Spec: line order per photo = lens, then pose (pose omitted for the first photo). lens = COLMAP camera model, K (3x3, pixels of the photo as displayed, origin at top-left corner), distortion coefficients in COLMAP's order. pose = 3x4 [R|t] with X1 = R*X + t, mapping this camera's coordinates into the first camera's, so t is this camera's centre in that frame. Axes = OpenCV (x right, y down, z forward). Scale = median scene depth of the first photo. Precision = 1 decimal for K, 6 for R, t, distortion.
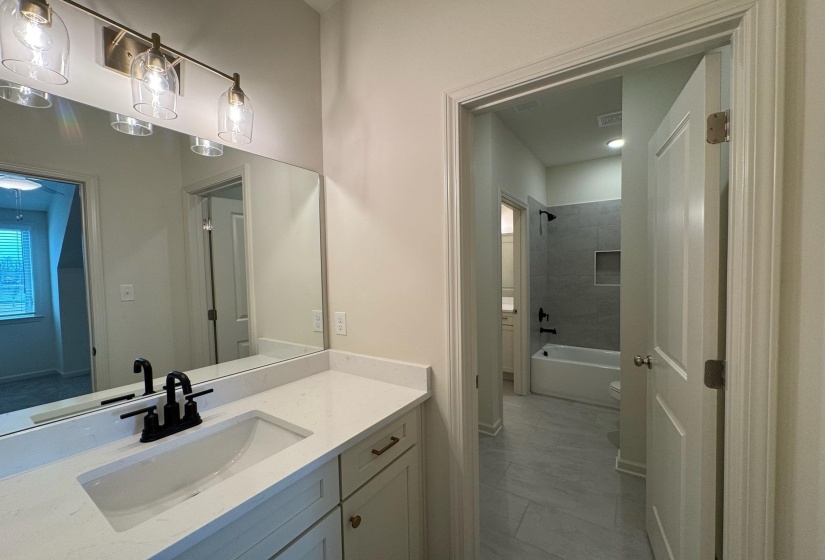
lens RADIAL K [[336.4, 0, 408.8], [0, 336.4, 278.3], [0, 0, 1]] dist [-0.003952, 0.000321]
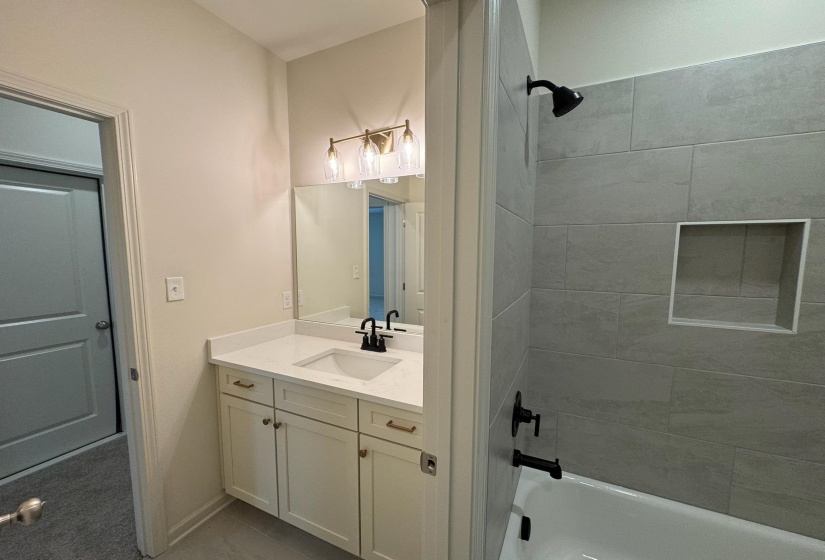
lens RADIAL K [[336.4, 0, 416.9], [0, 336.4, 275.7], [0, 0, 1]] dist [-0.003952, 0.000321]
pose [[0.986661, 0.003556, 0.162747, 0.244265], [-0.015379, 0.997326, 0.071447, -0.047888], [-0.162058, -0.072997, 0.984078, 0.706346]]
